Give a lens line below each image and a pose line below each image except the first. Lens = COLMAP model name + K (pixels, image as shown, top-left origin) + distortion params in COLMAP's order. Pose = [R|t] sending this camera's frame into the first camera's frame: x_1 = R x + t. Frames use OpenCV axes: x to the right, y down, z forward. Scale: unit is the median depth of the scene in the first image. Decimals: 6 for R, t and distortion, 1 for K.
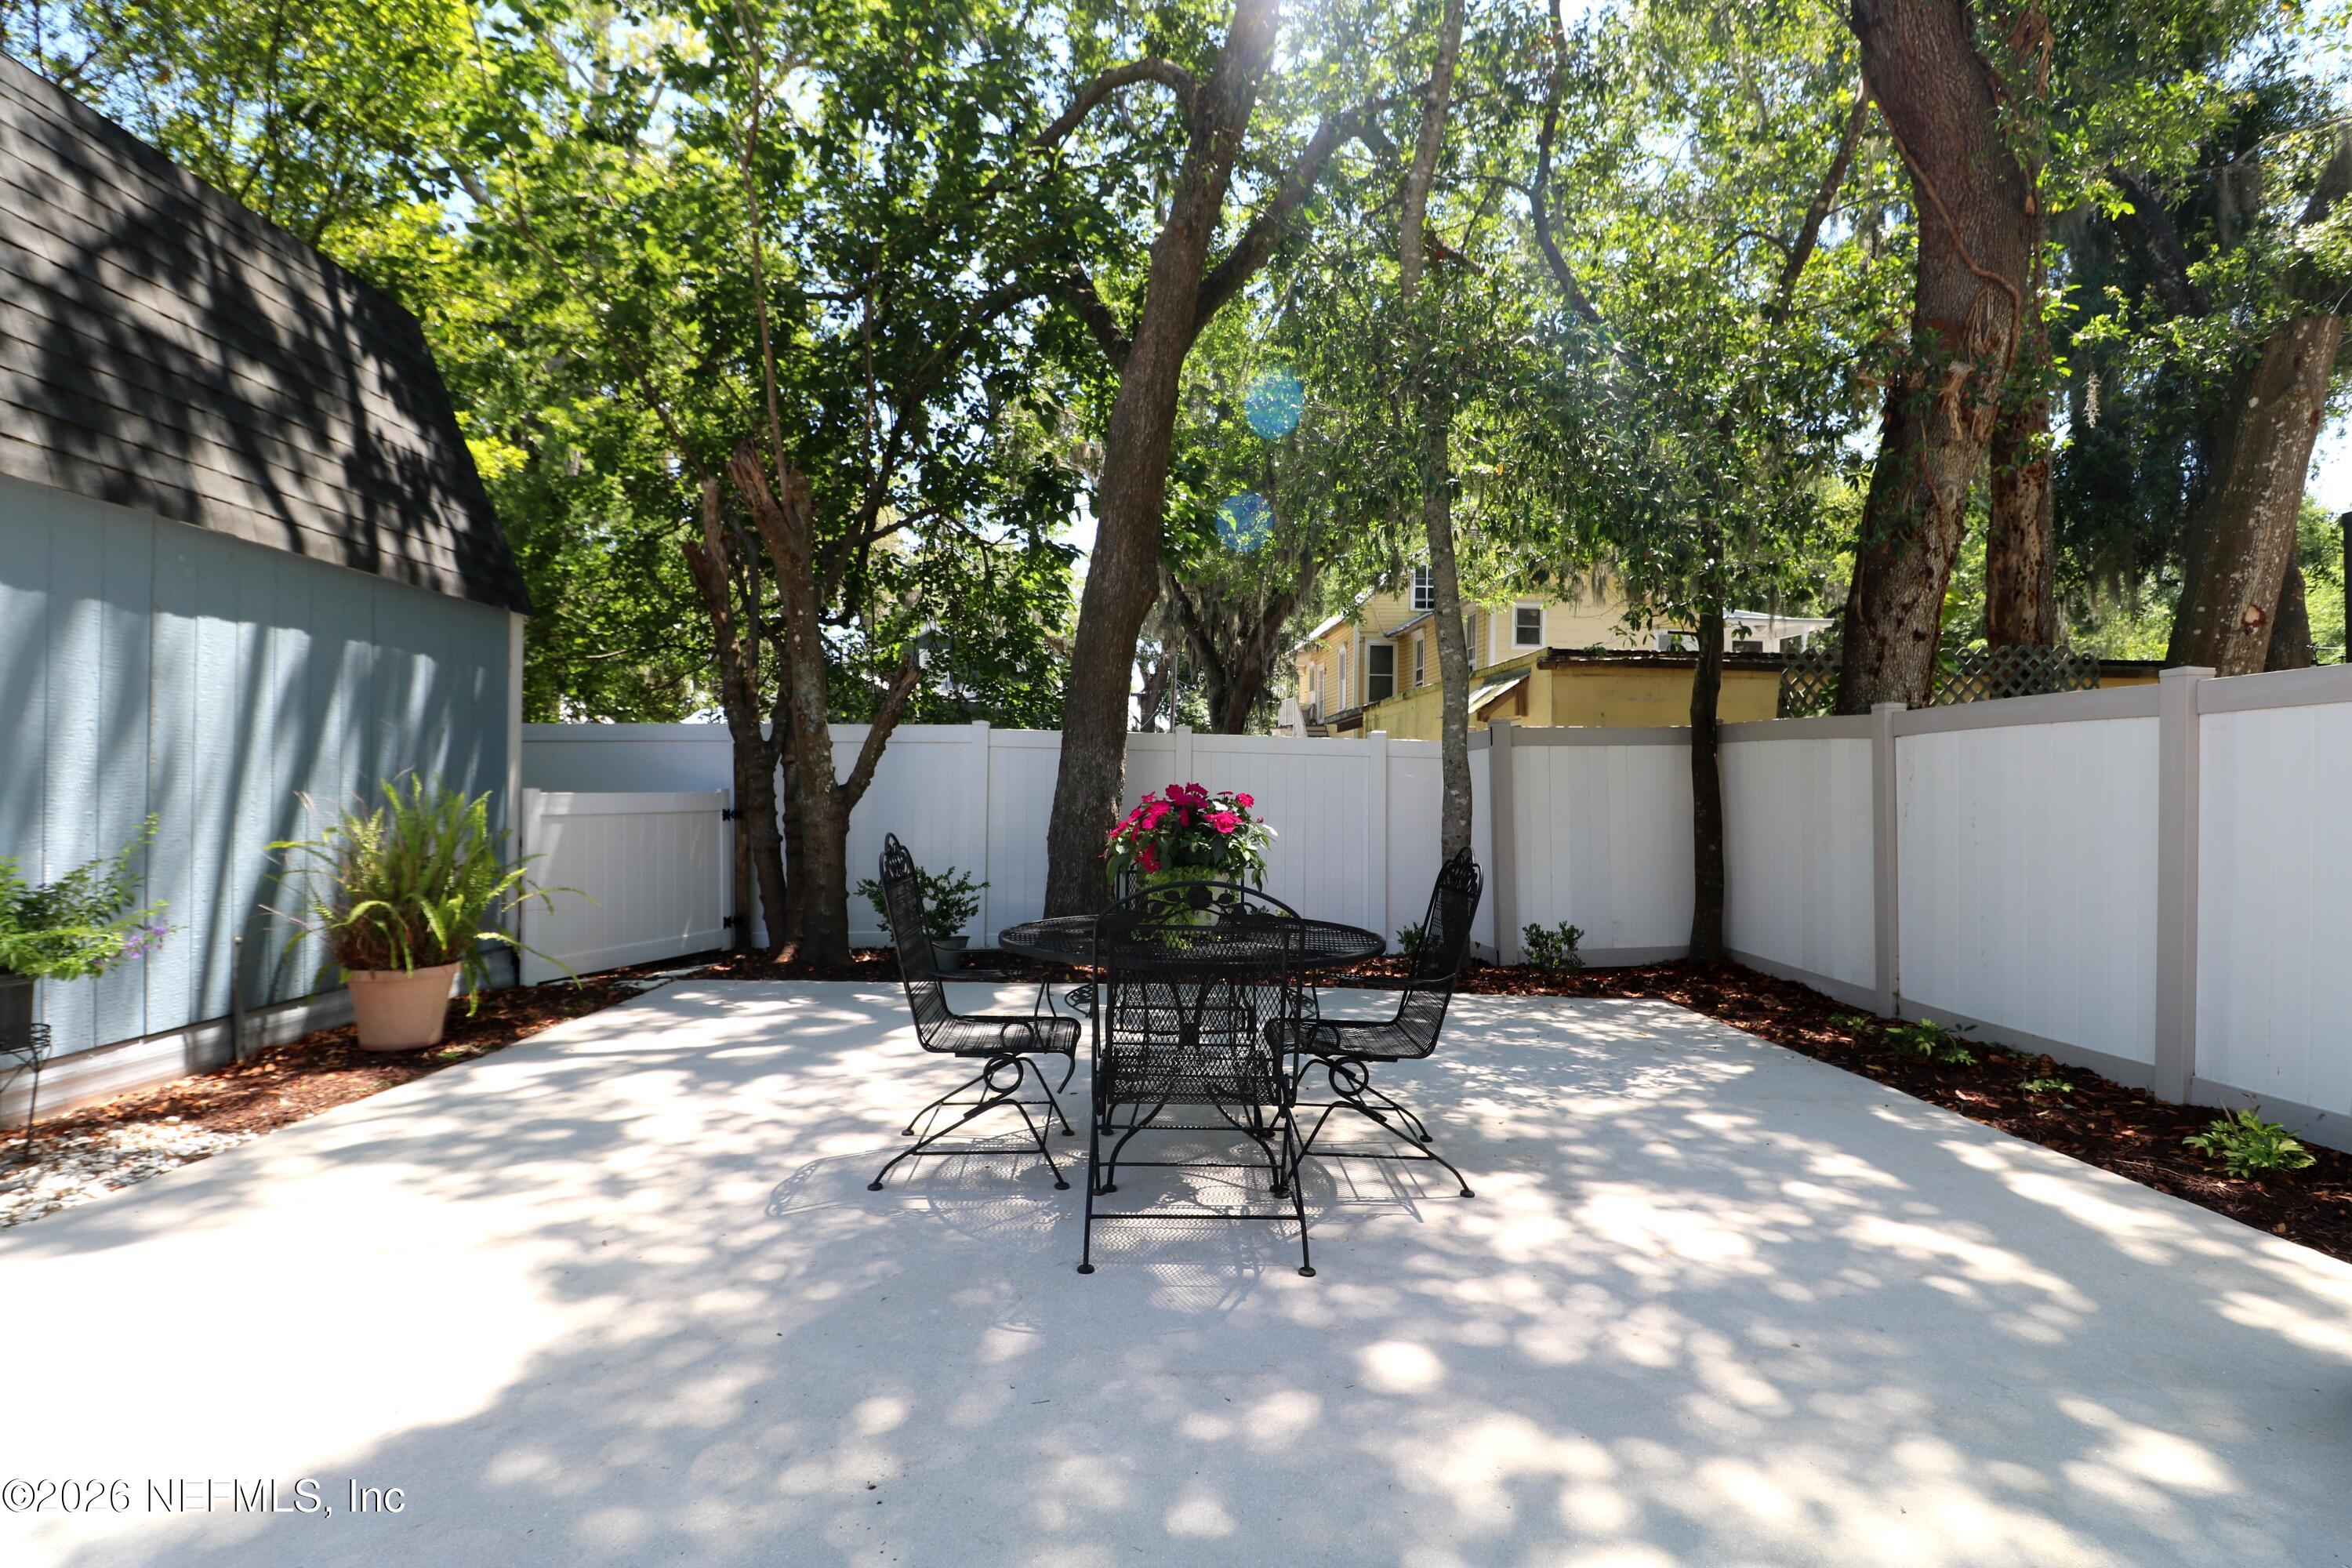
lens RADIAL K [[1093.5, 0, 1170.7], [0, 1093.5, 782.2], [0, 0, 1]] dist [-0.000648, -0.012399]
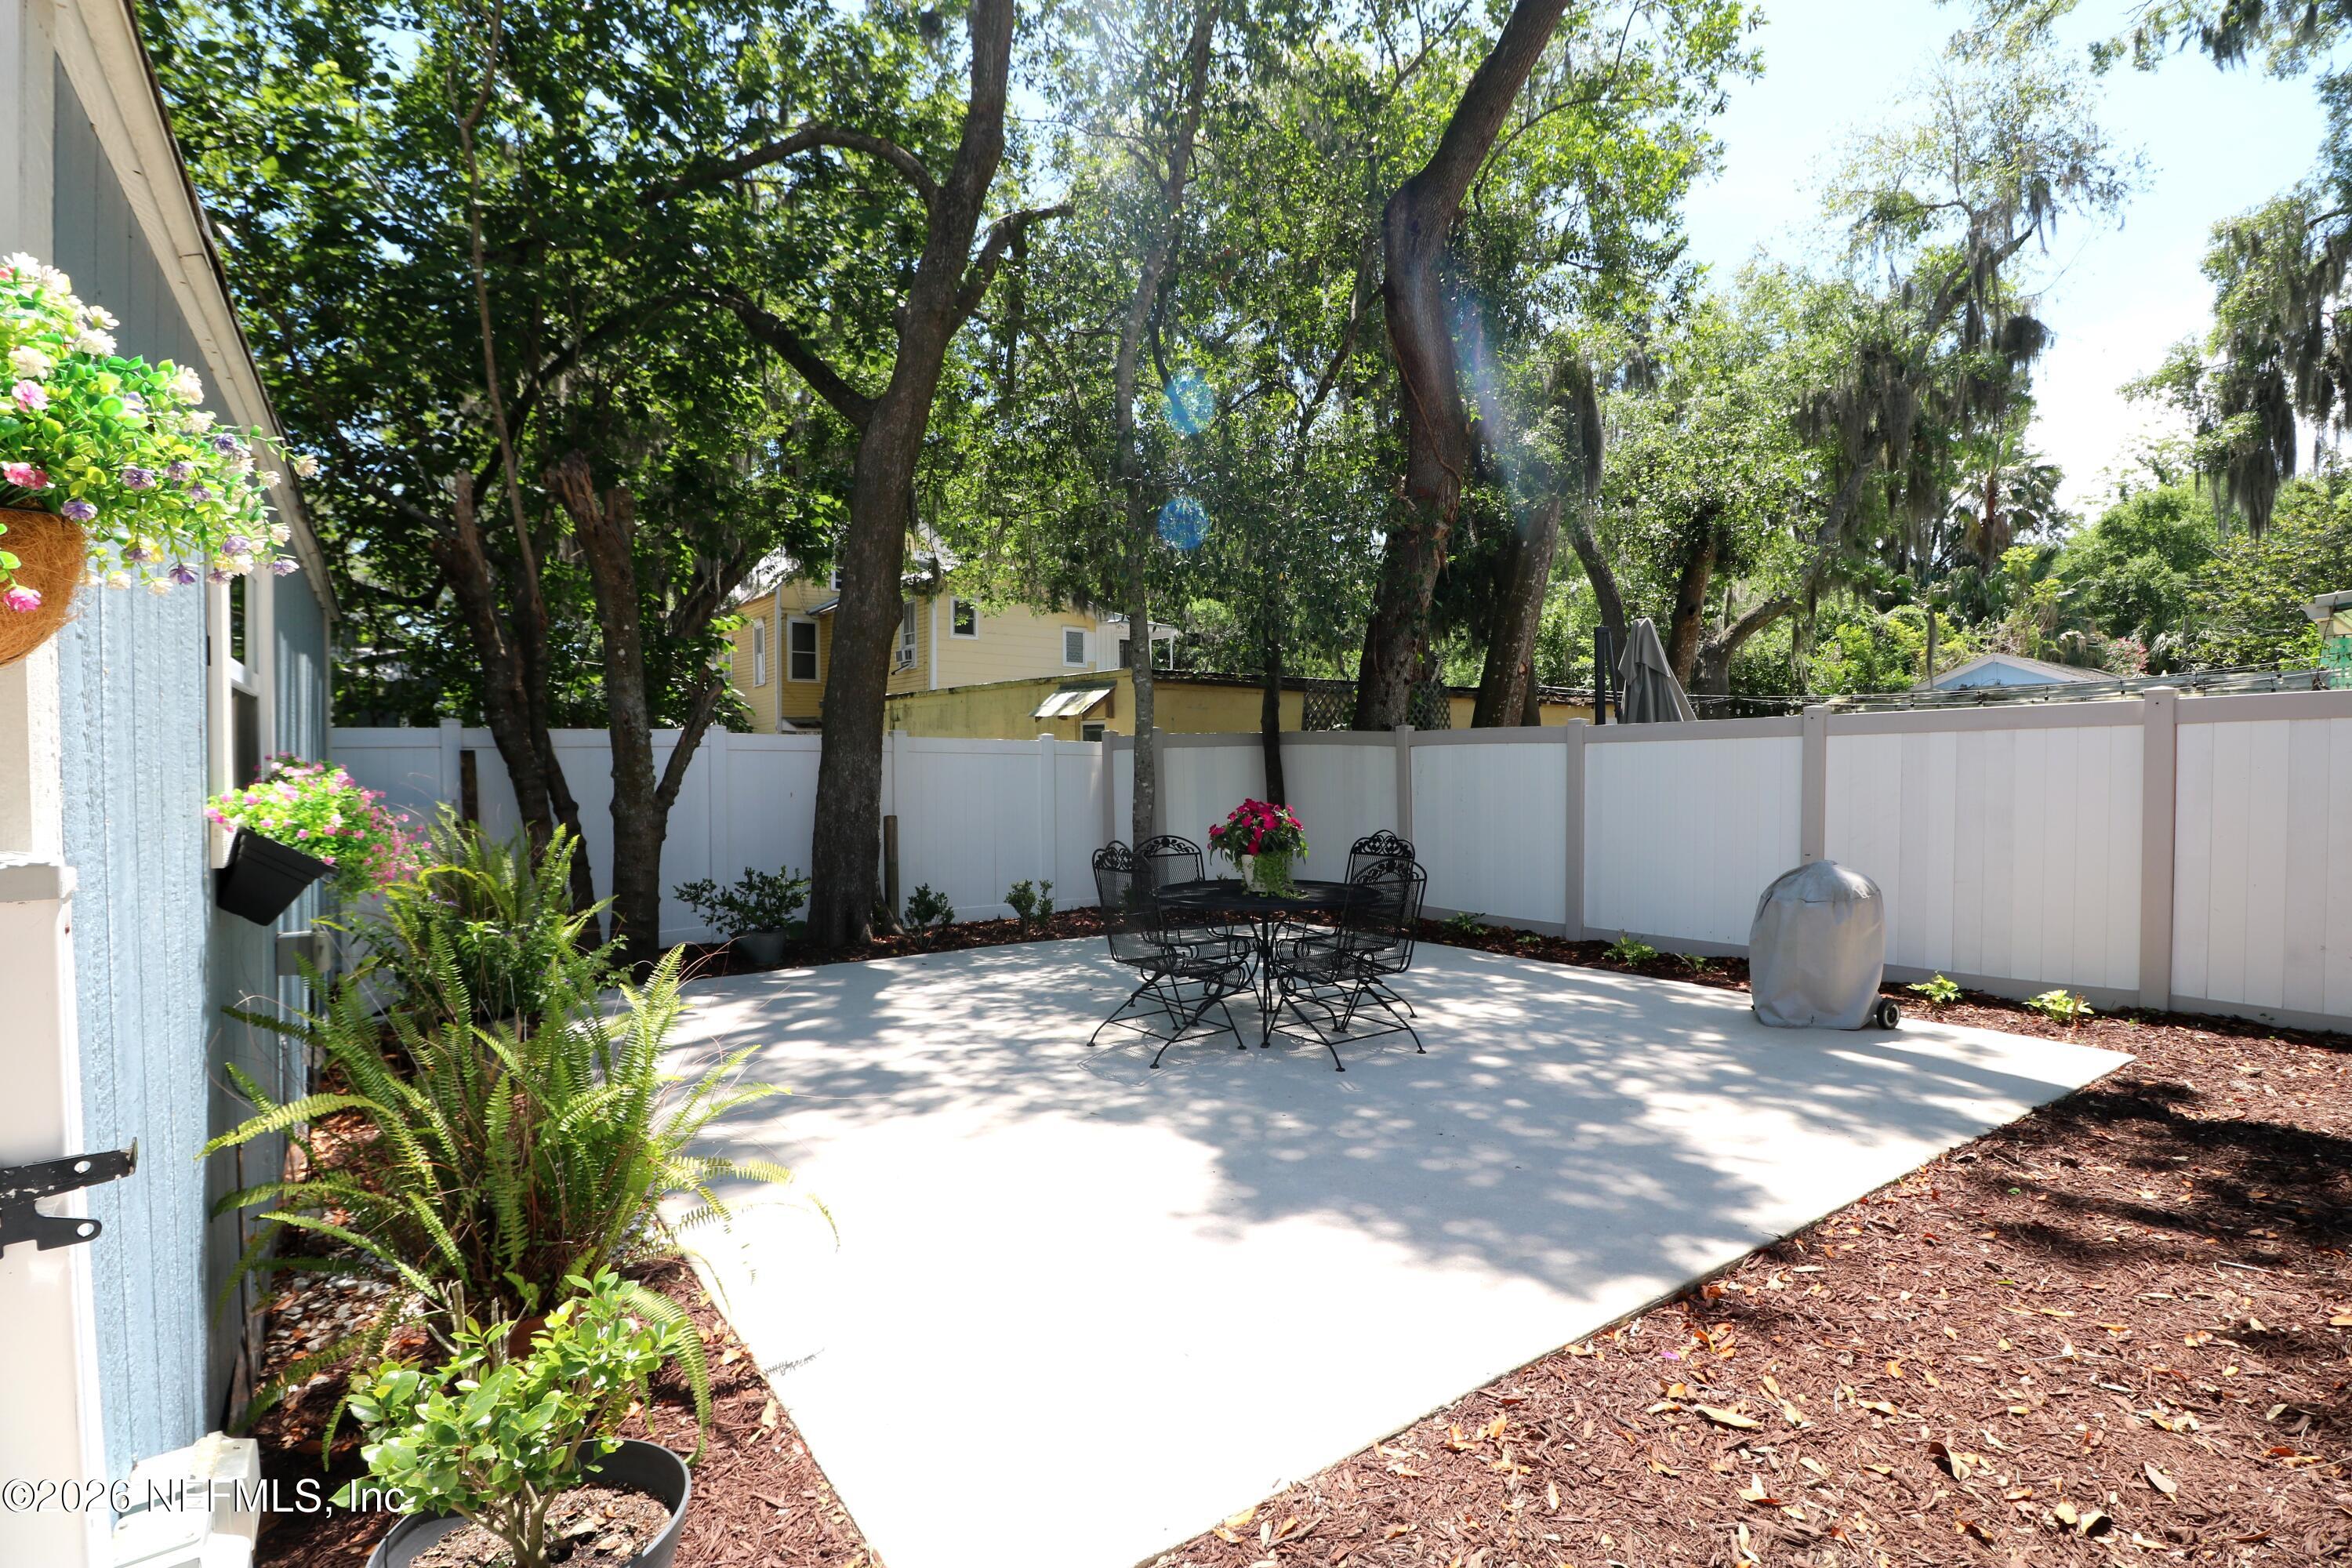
lens RADIAL K [[1093.5, 0, 1170.7], [0, 1093.5, 782.2], [0, 0, 1]] dist [-0.000648, -0.012399]
pose [[0.824129, -0.024978, 0.565851, -0.801936], [0.007822, 0.999434, 0.032725, -0.061841], [-0.566348, -0.022544, 0.823858, -0.235419]]
